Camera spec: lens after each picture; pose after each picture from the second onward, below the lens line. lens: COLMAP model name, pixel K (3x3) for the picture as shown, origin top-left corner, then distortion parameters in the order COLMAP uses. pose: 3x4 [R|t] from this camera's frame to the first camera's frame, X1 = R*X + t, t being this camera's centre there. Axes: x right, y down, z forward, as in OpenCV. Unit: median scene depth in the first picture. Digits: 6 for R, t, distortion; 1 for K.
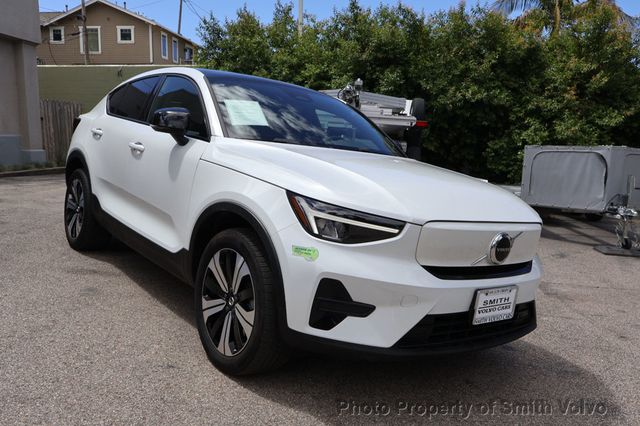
lens RADIAL K [[551.8, 0, 320.0], [0, 551.8, 213.0], [0, 0, 1]] dist [0.000518, 0.000288]
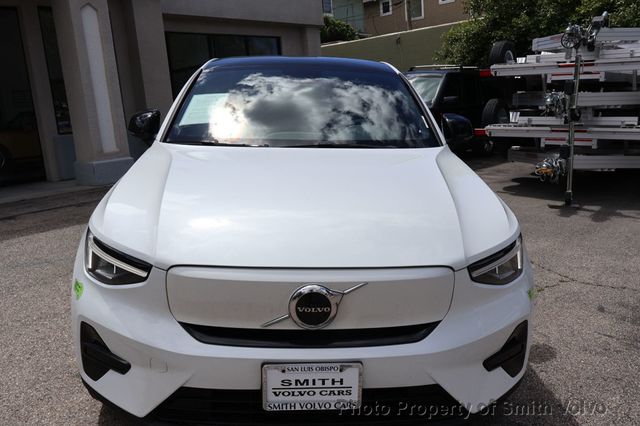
lens RADIAL K [[551.8, 0, 320.0], [0, 551.8, 213.0], [0, 0, 1]] dist [0.000518, 0.000288]
pose [[0.812396, 0.033819, -0.582125, 0.739370], [0.012248, 0.997107, 0.075020, -0.102536], [0.582978, -0.068076, 0.809631, 0.482798]]
